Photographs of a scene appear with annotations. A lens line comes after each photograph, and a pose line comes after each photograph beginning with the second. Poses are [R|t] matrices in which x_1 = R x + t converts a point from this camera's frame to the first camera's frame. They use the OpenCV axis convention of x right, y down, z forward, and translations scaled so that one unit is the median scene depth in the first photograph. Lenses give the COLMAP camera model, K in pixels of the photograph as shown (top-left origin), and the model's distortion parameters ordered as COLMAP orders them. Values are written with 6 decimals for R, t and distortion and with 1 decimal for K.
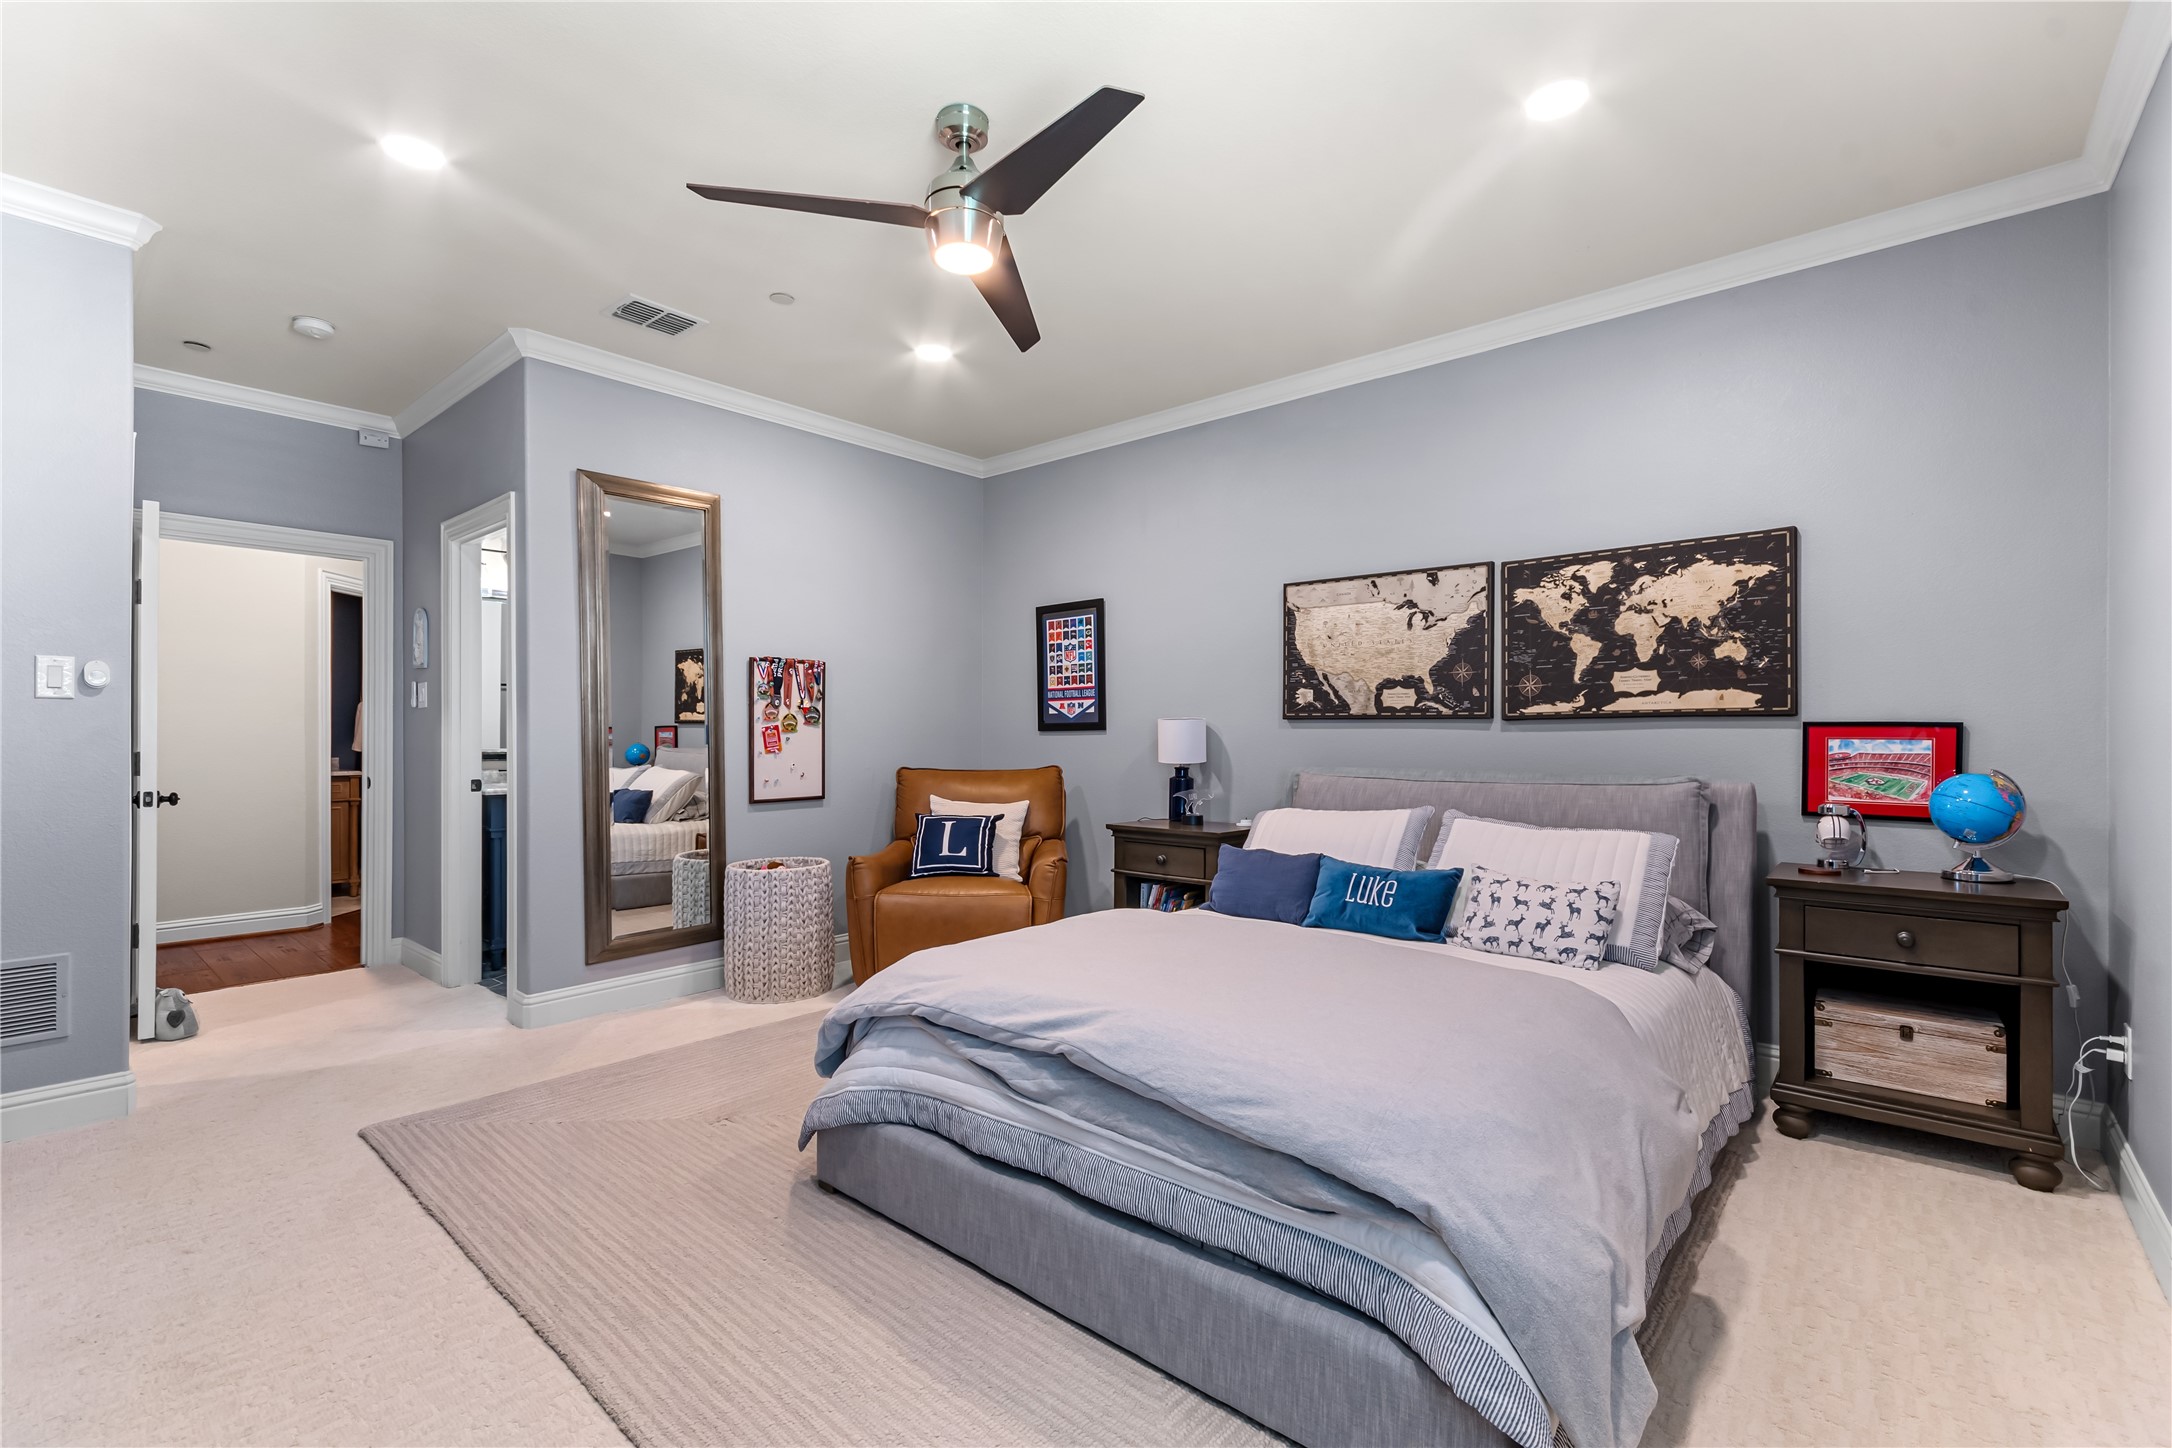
lens RADIAL K [[947.4, 0, 1091.9], [0, 947.4, 731.1], [0, 0, 1]] dist [-0.001836, -0.000478]
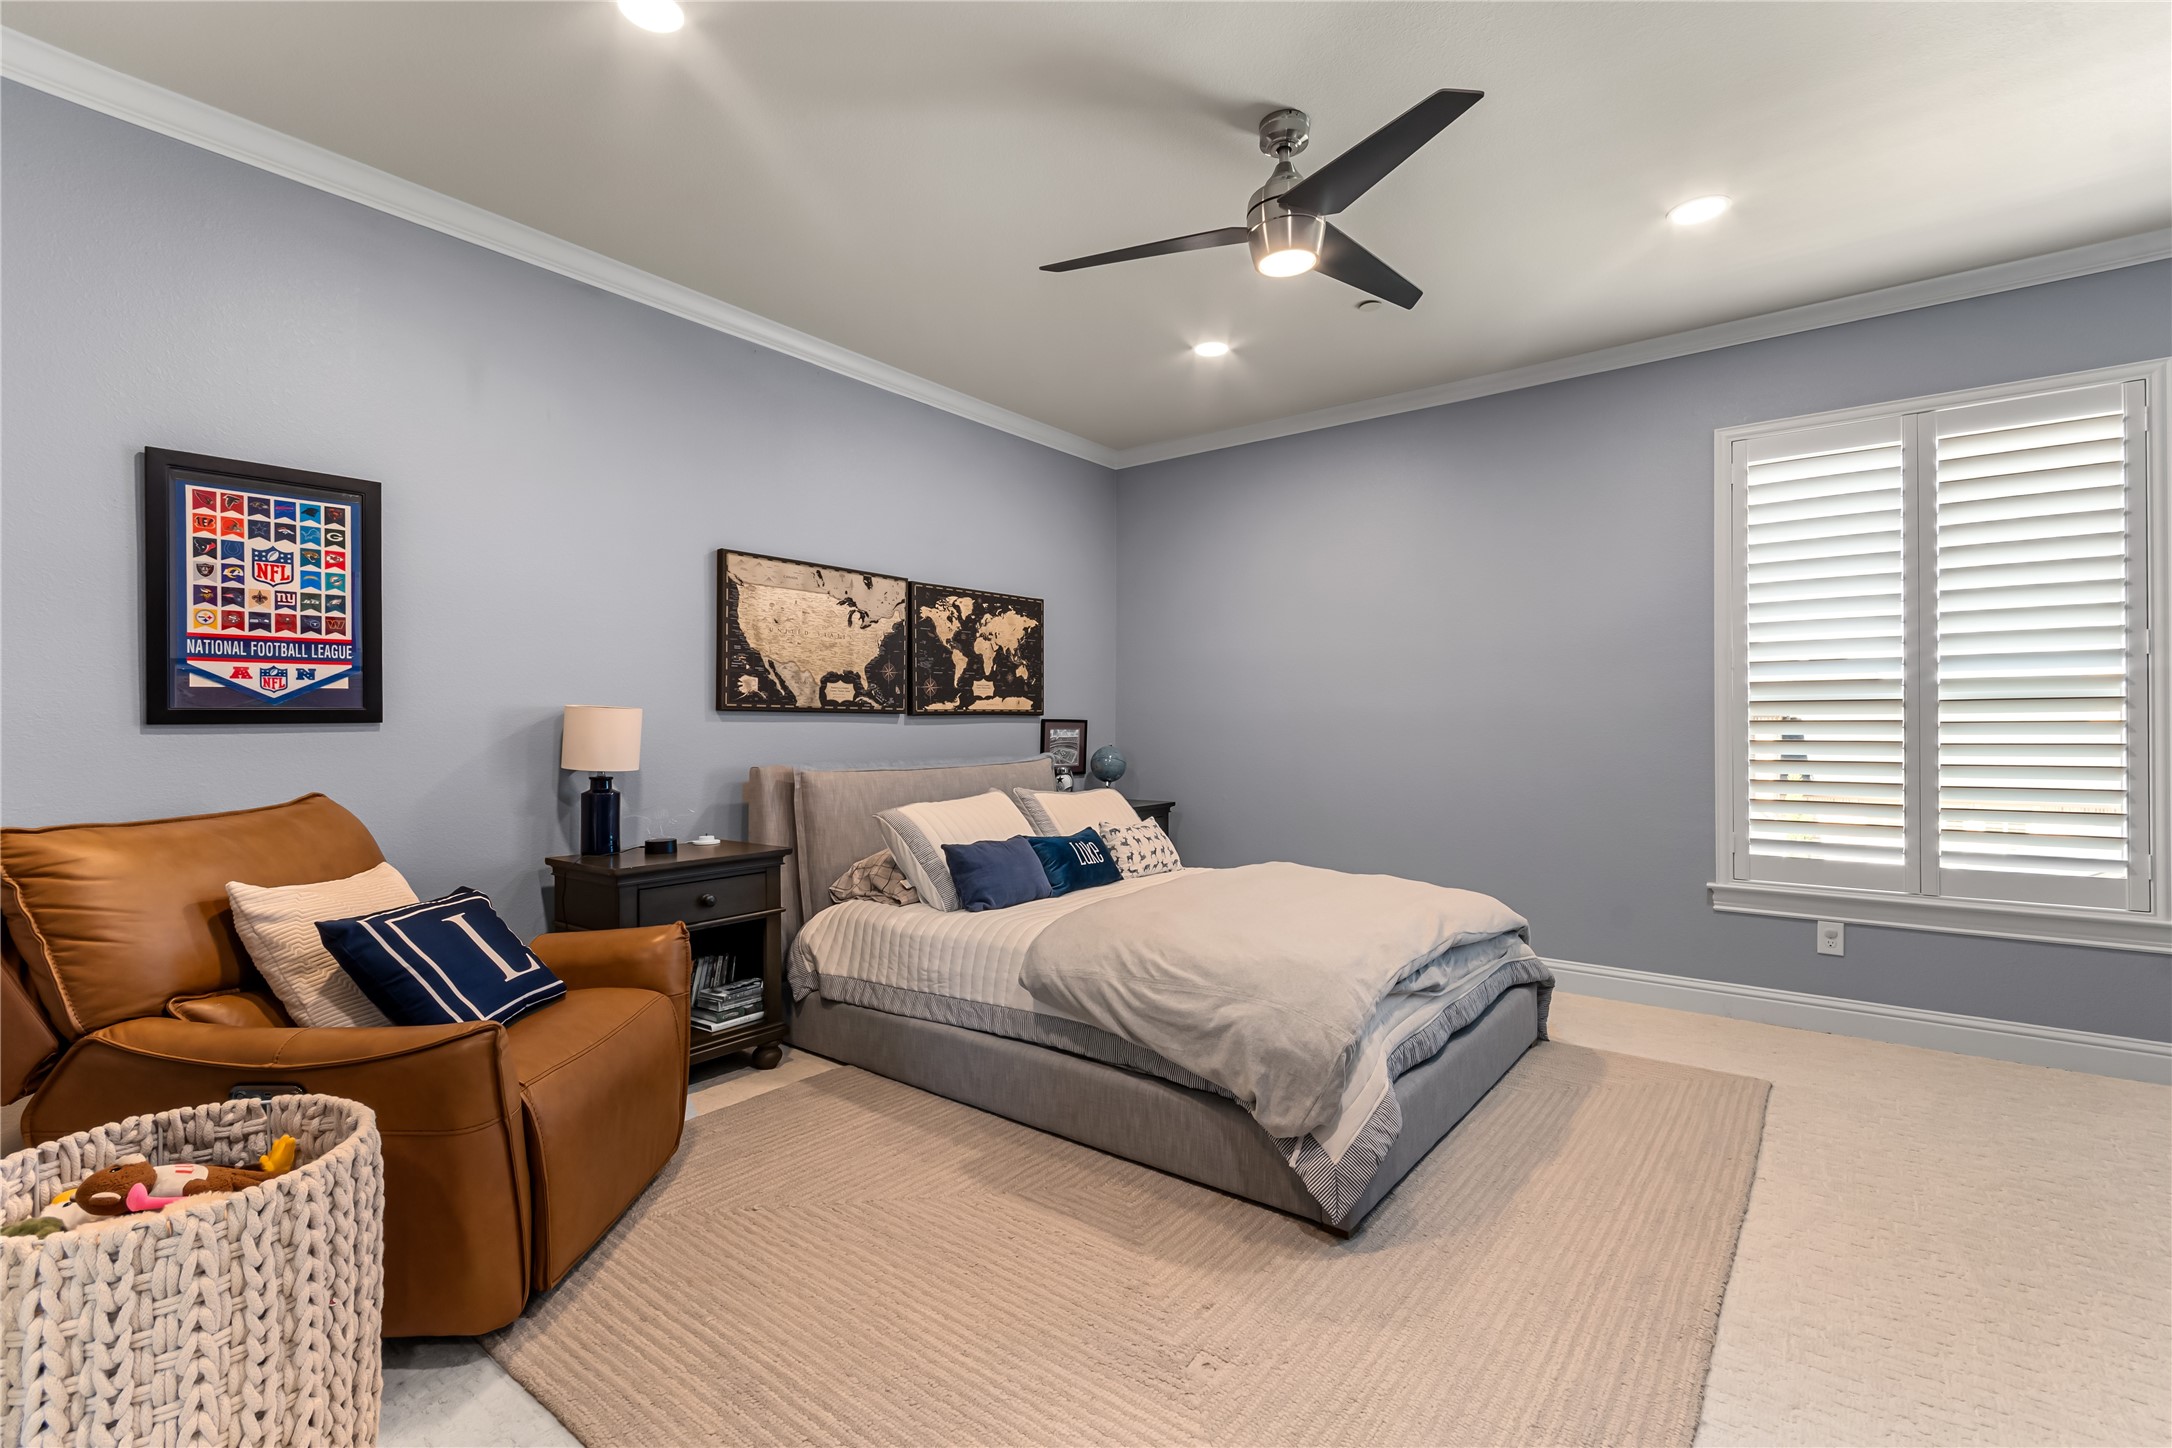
lens RADIAL K [[947.4, 0, 1094.2], [0, 947.4, 722.5], [0, 0, 1]] dist [-0.001836, -0.000478]
pose [[-0.041839, 0.002030, 0.999122, -0.718112], [-0.000803, 0.999998, -0.002065, -0.000301], [-0.999124, -0.000889, -0.041837, 0.785797]]
